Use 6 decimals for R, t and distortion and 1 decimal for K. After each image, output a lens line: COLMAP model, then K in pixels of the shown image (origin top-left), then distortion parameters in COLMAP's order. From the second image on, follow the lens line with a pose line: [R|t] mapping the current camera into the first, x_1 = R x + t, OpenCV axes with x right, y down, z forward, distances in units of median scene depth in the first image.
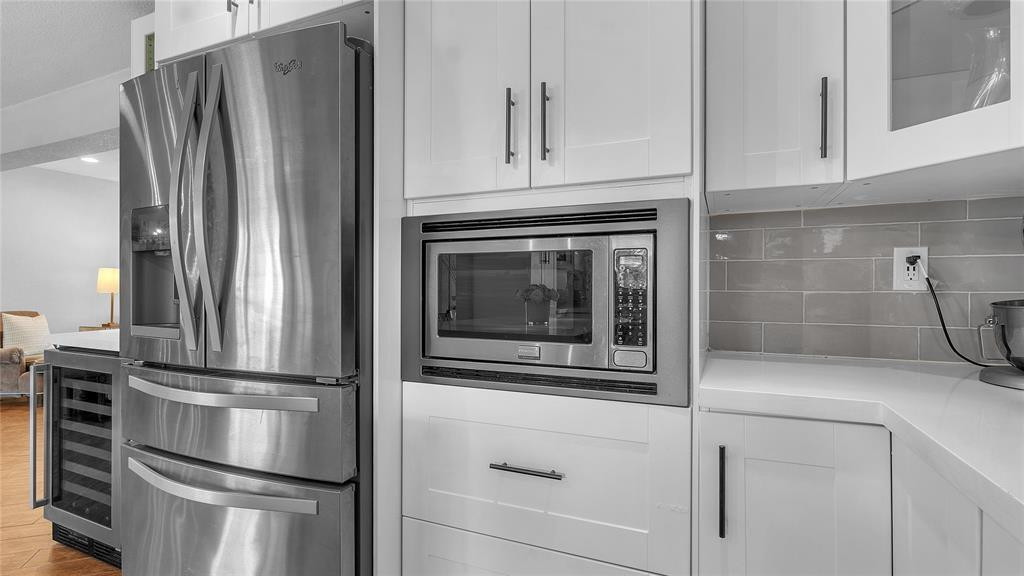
lens RADIAL K [[488.3, 0, 510.2], [0, 488.3, 287.3], [0, 0, 1]] dist [-0.007172, 0.000585]
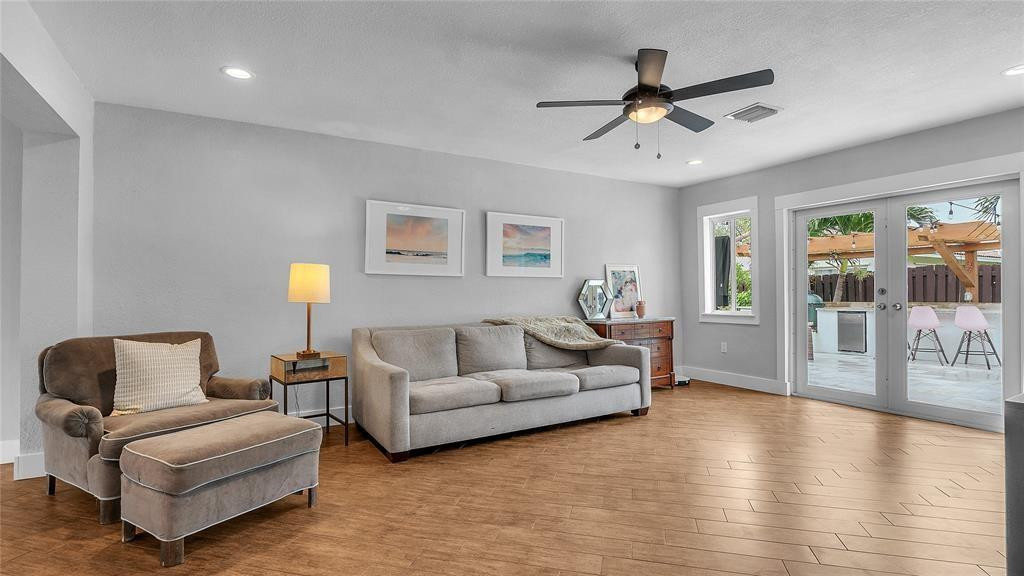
lens RADIAL K [[488.3, 0, 509.3], [0, 488.3, 290.5], [0, 0, 1]] dist [-0.007172, 0.000585]
pose [[0.811122, -0.014899, -0.584687, -1.141734], [0.012240, 0.999889, -0.008500, 0.015952], [0.584749, -0.000262, 0.811214, 3.076565]]
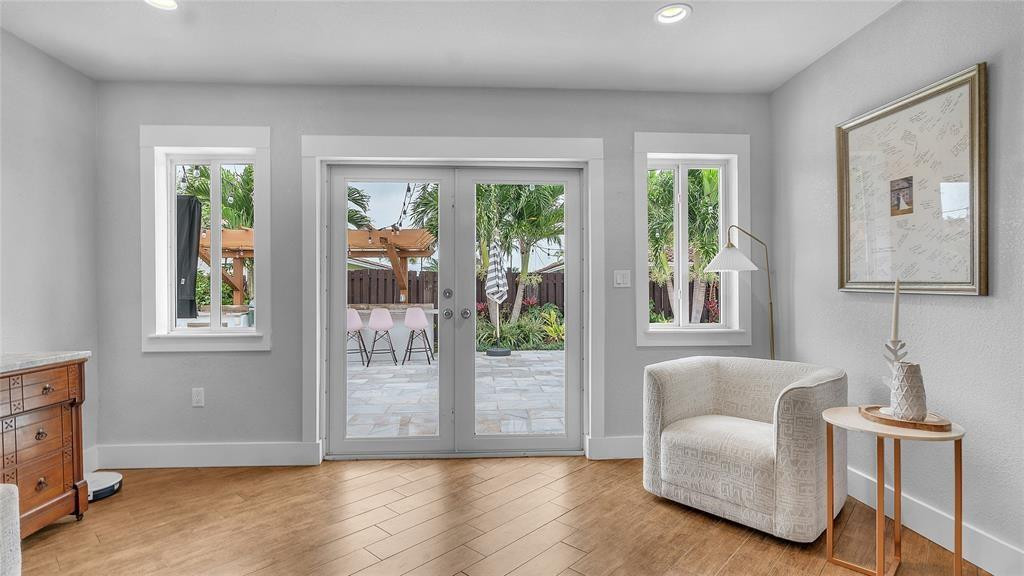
lens RADIAL K [[483.1, 0, 510.4], [0, 483.1, 290.9], [0, 0, 1]] dist [-0.009568, 0.003648]
pose [[0.887186, -0.007621, 0.461350, -1.947543], [0.007842, 0.999968, 0.001437, 0.011459], [-0.461346, 0.002343, 0.887217, 5.189127]]
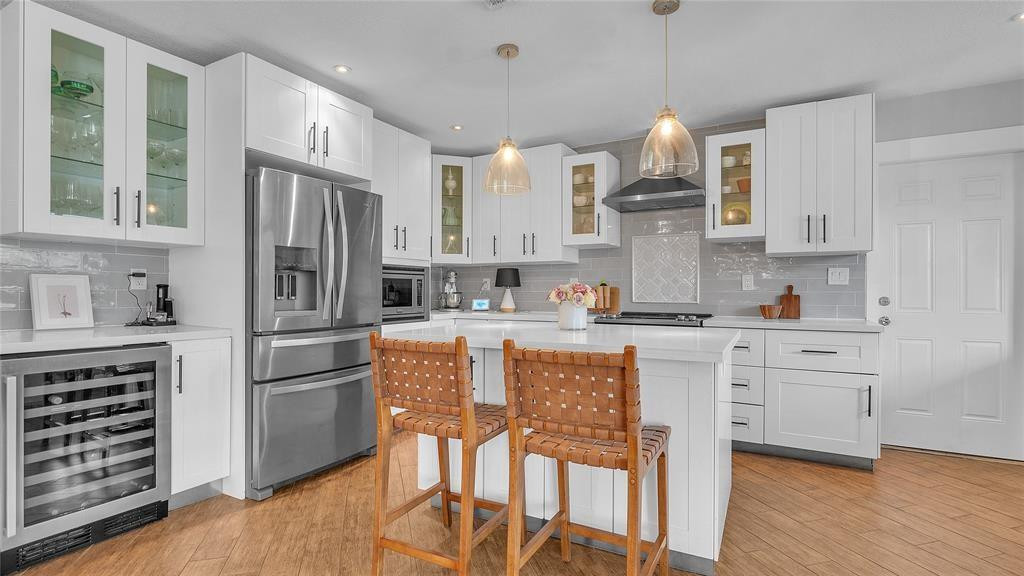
lens RADIAL K [[488.3, 0, 506.2], [0, 488.3, 289.5], [0, 0, 1]] dist [-0.007172, 0.000585]
pose [[0.099494, -0.002335, 0.995035, -3.009934], [-0.005047, 0.999983, 0.002851, -0.014459], [-0.995025, -0.005306, 0.099481, 0.005771]]
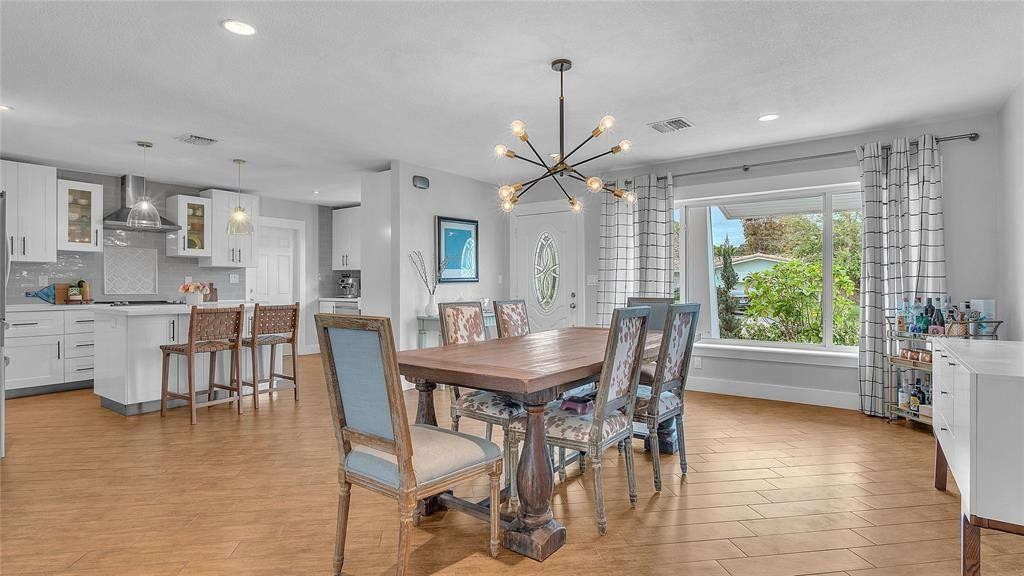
lens RADIAL K [[511.2, 0, 510.0], [0, 511.2, 286.1], [0, 0, 1]] dist [-0.003188, 0.001374]
pose [[-0.974614, -0.004096, 0.223854, -4.417951], [-0.004906, 0.999983, -0.003062, -0.004496], [-0.223838, -0.004082, -0.974618, 3.432554]]
